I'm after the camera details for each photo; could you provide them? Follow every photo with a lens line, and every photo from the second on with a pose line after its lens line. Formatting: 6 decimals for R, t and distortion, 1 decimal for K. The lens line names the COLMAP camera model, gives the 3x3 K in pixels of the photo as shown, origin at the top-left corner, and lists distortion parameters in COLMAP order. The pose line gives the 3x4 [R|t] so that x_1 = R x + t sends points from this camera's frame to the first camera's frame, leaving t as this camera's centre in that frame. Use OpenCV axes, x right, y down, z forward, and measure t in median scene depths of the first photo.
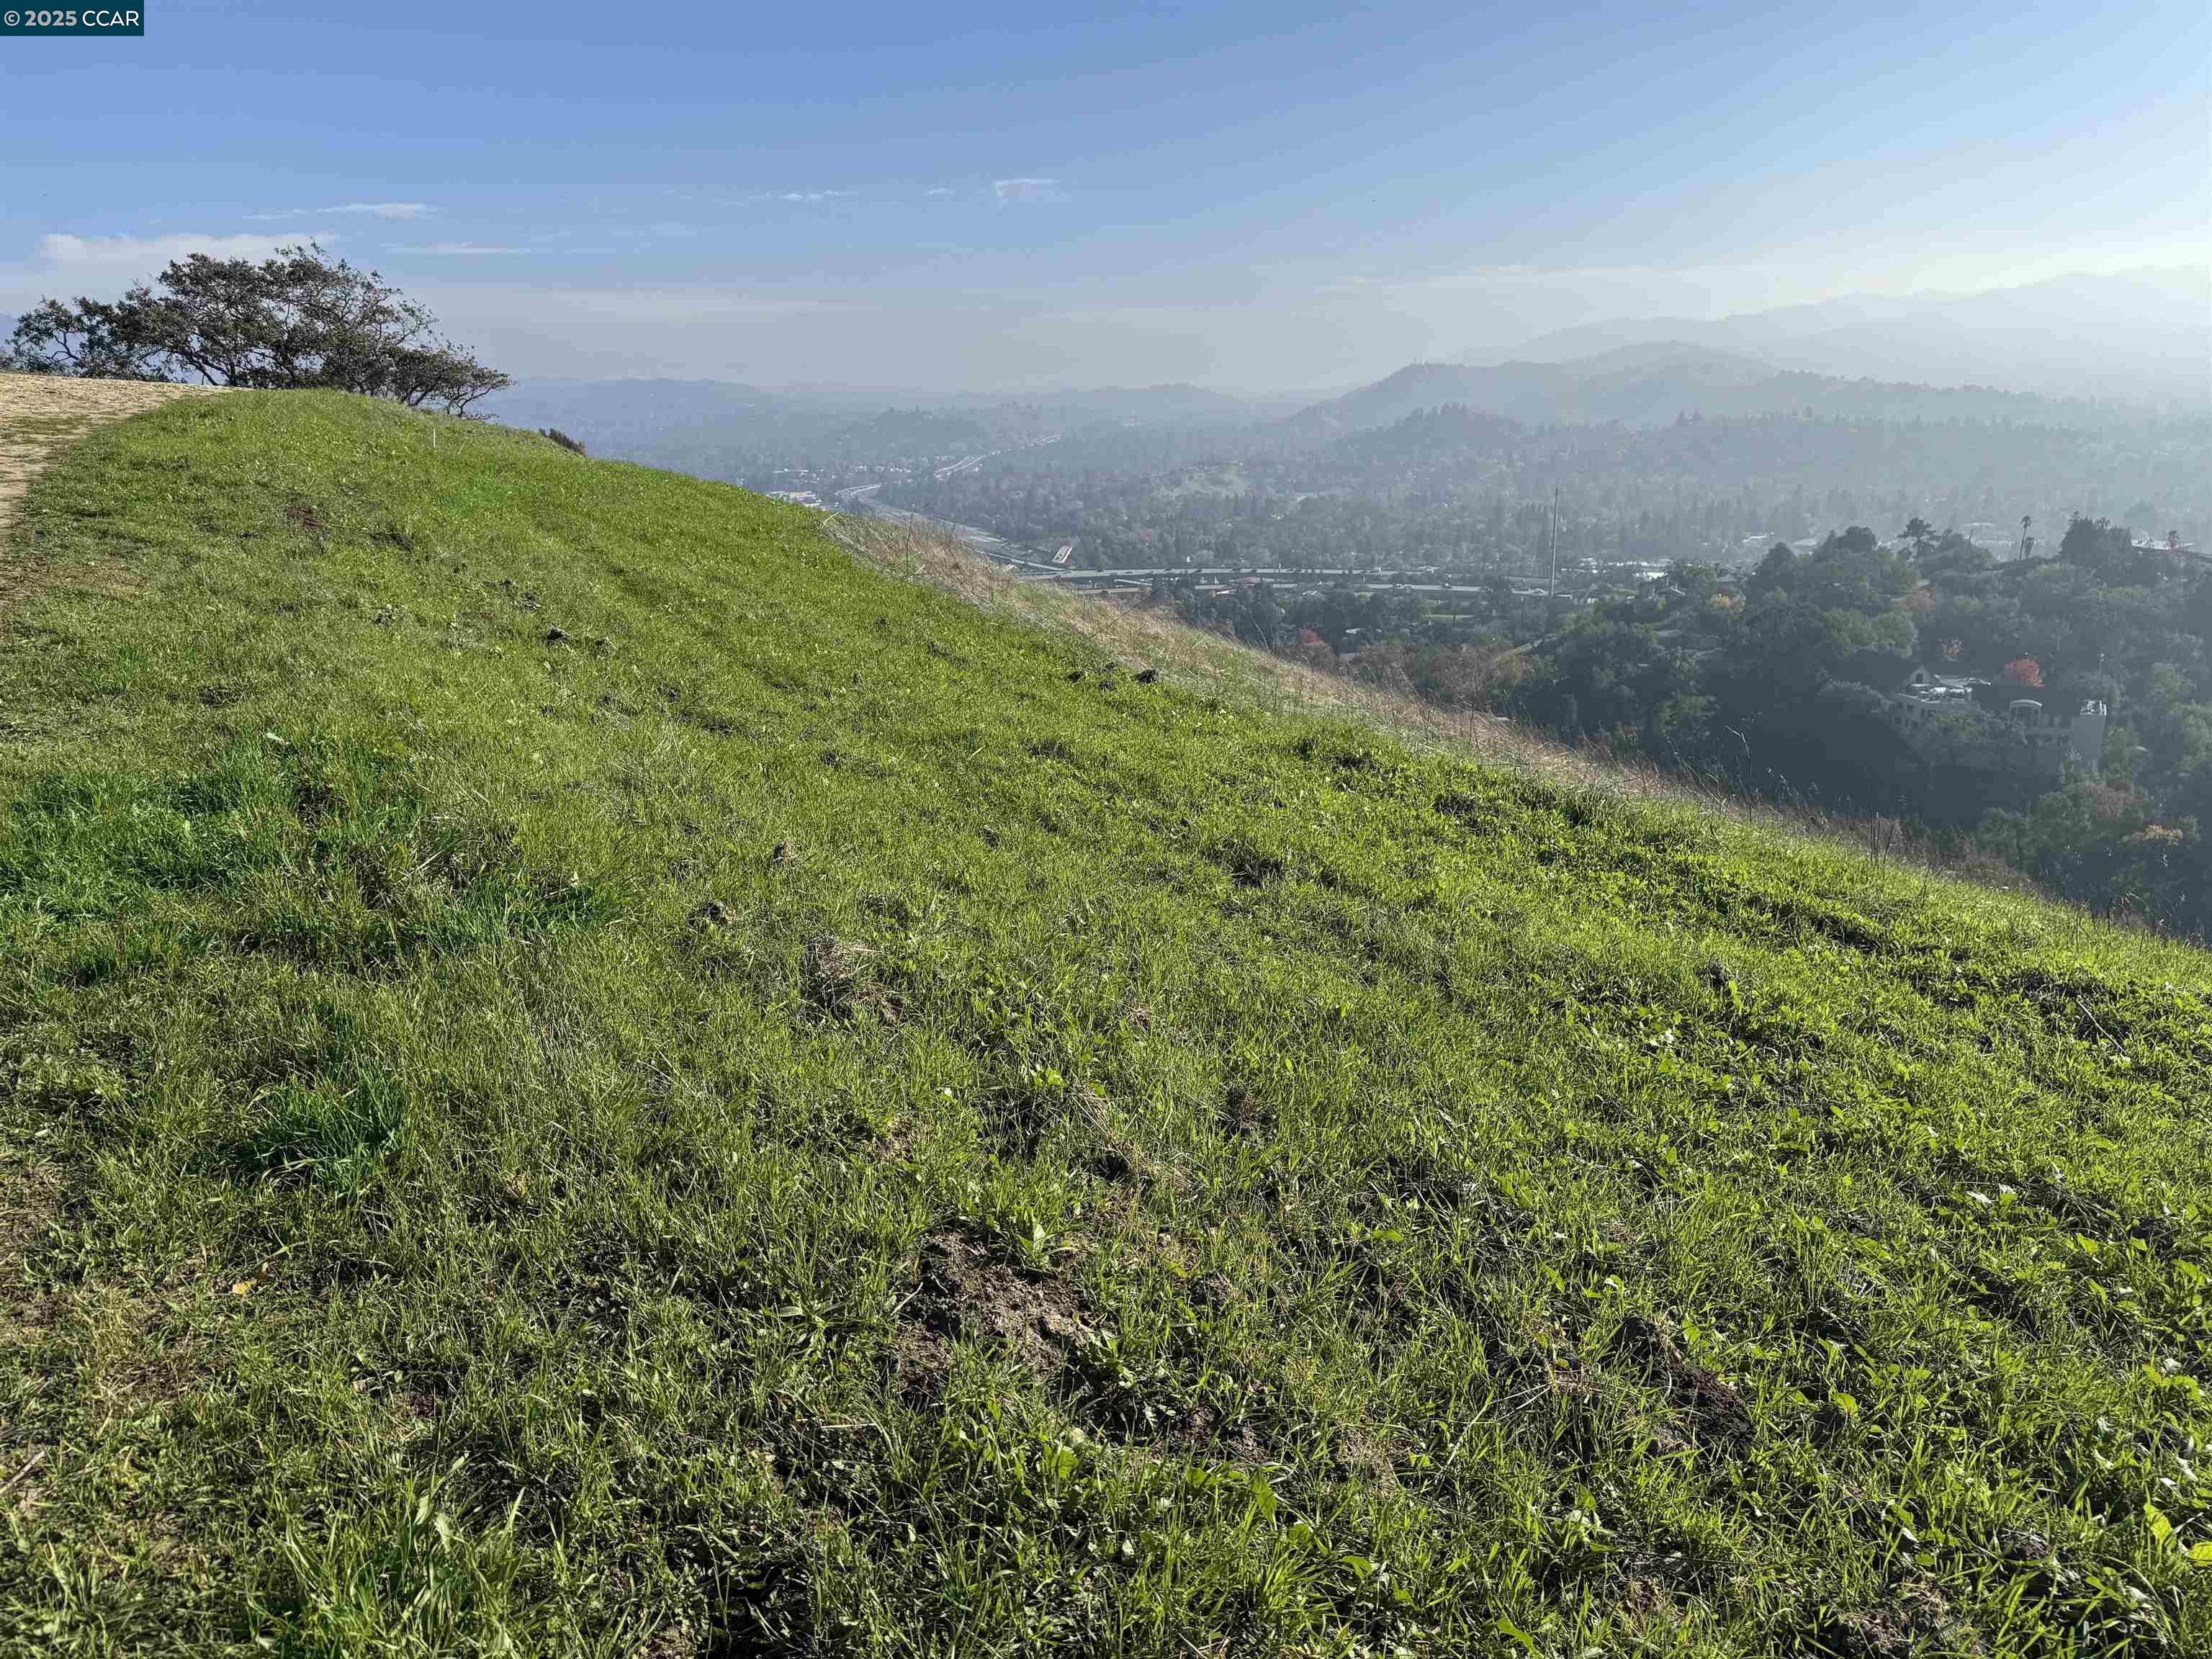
lens RADIAL K [[1630.5, 0, 1107.7], [0, 1630.5, 792.4], [0, 0, 1]] dist [0.106910, -0.099972]
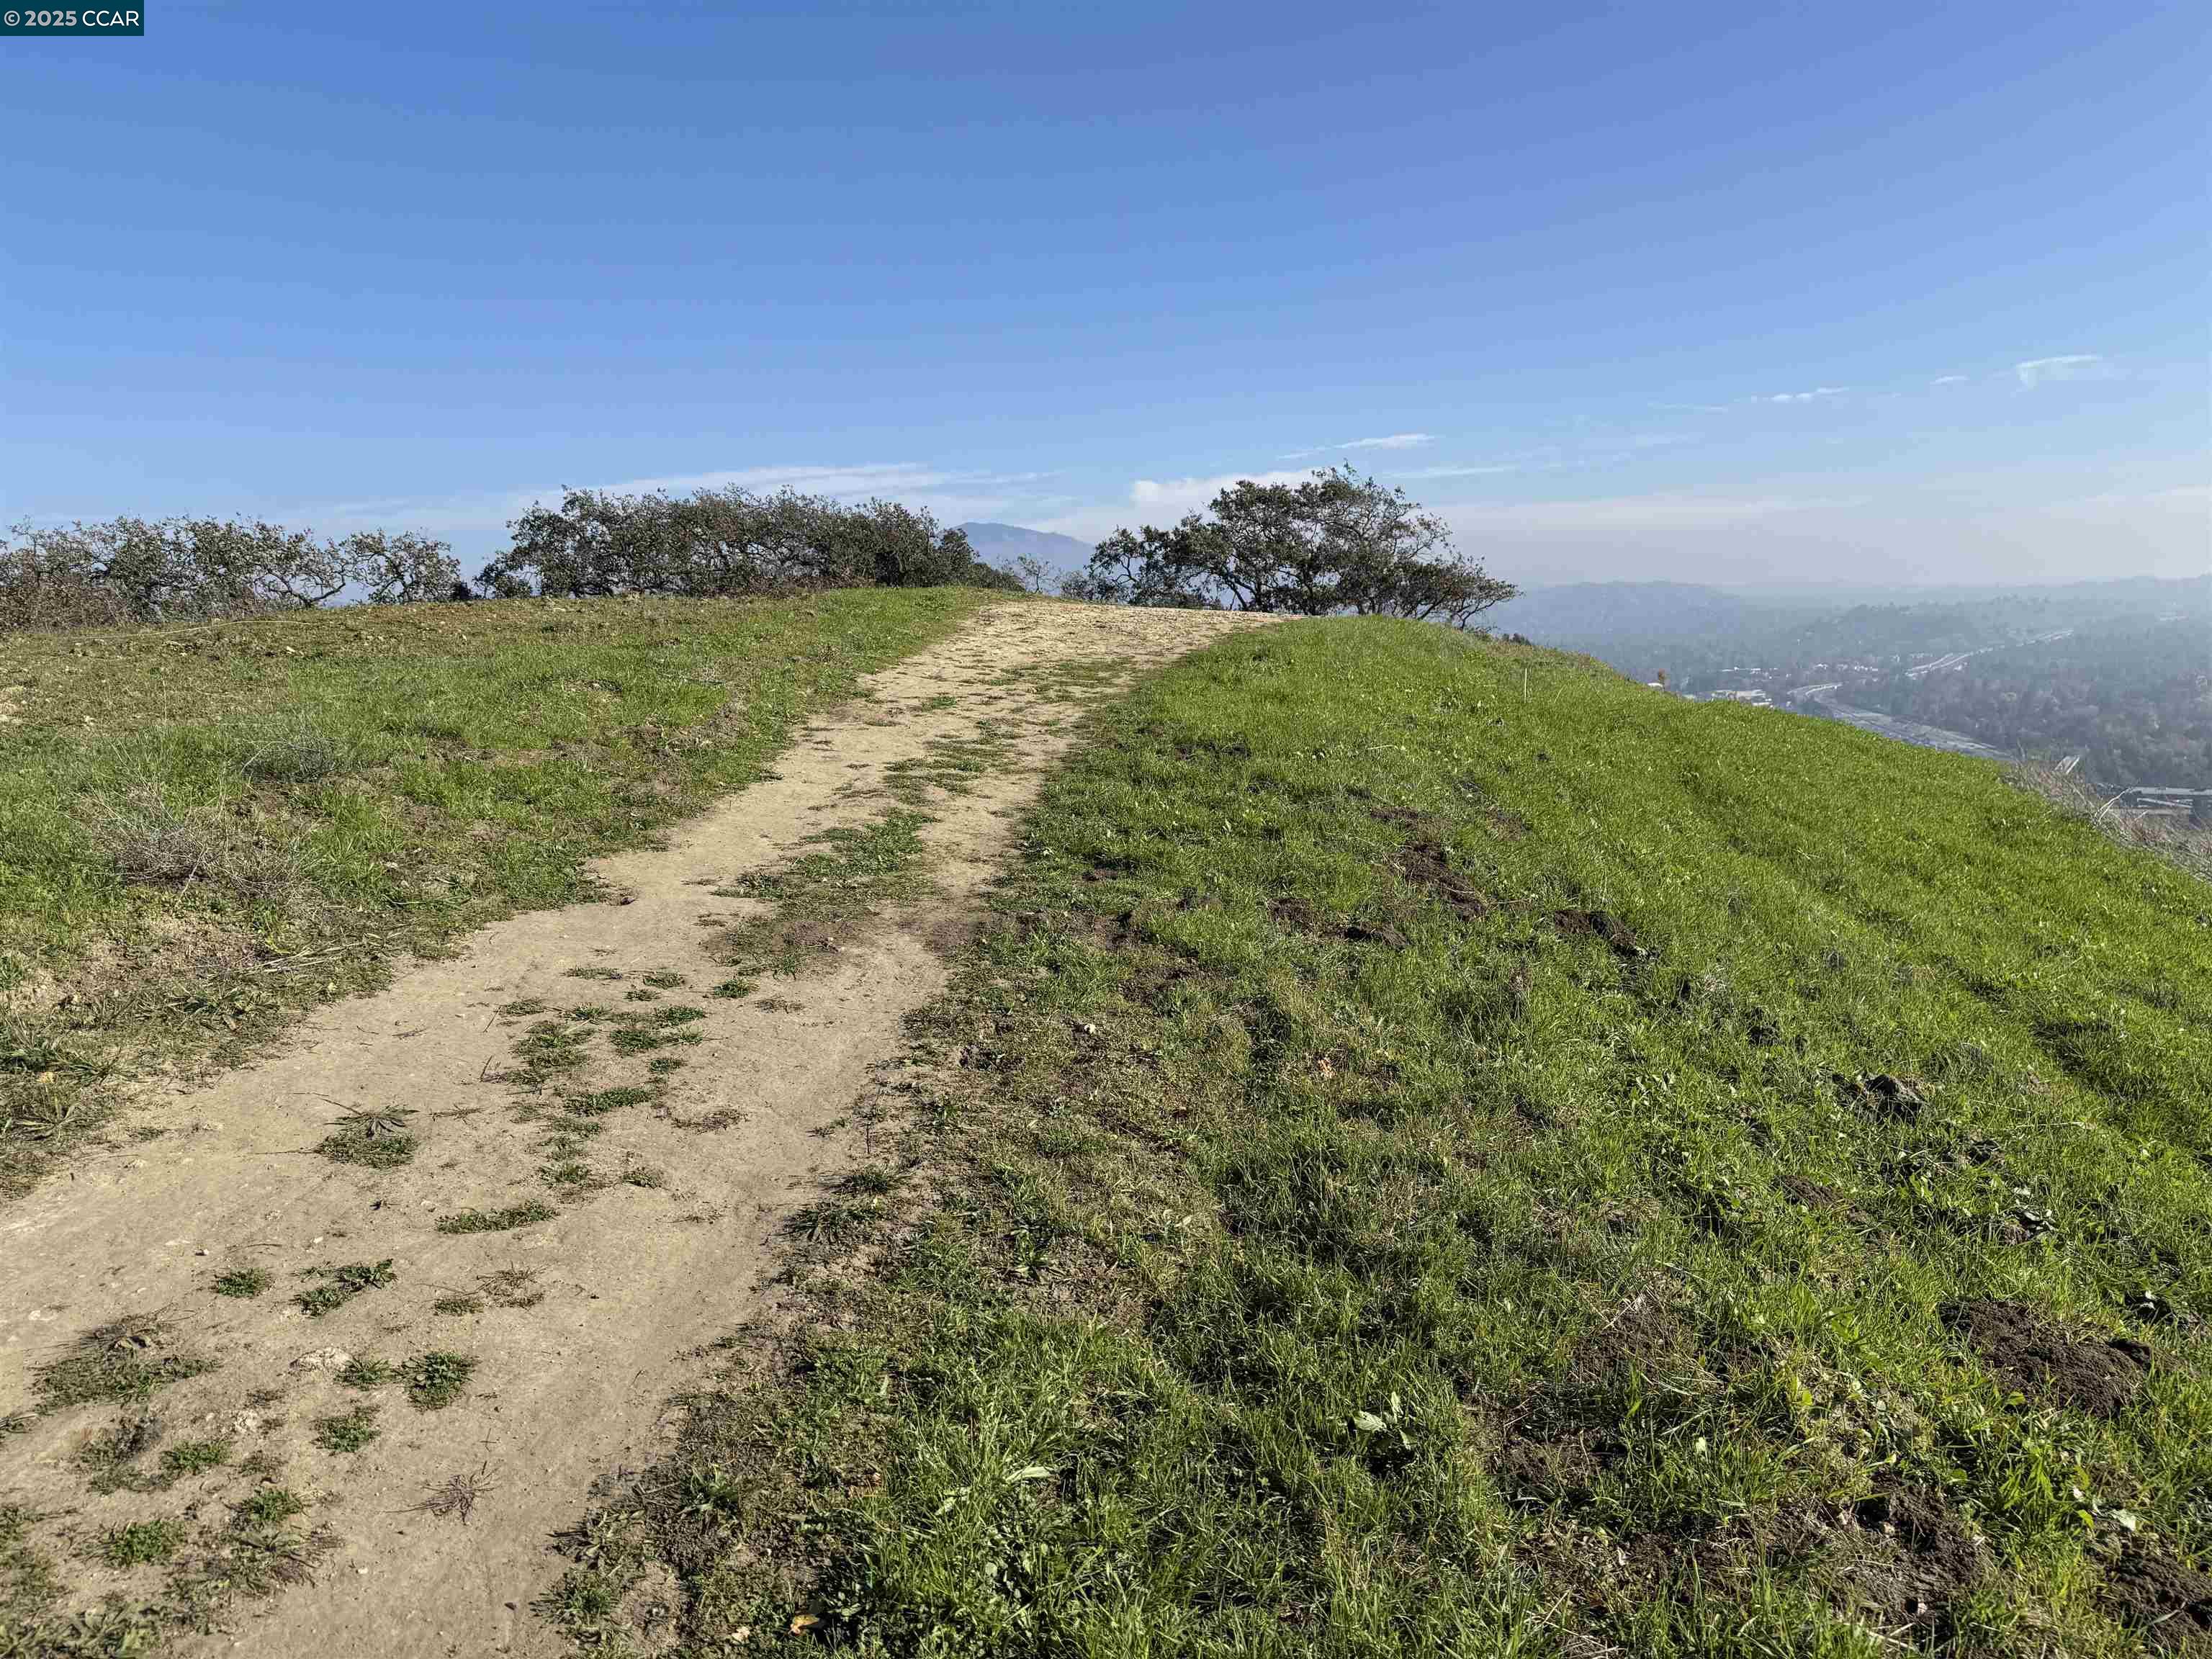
lens RADIAL K [[1598.8, 0, 1106.0], [0, 1598.8, 829.5], [0, 0, 1]] dist [0.235820, -0.323248]
pose [[0.849174, 0.071245, -0.523286, -0.066226], [-0.120613, 0.990834, -0.060826, -0.029864], [0.514156, 0.114767, 0.849984, 0.109154]]
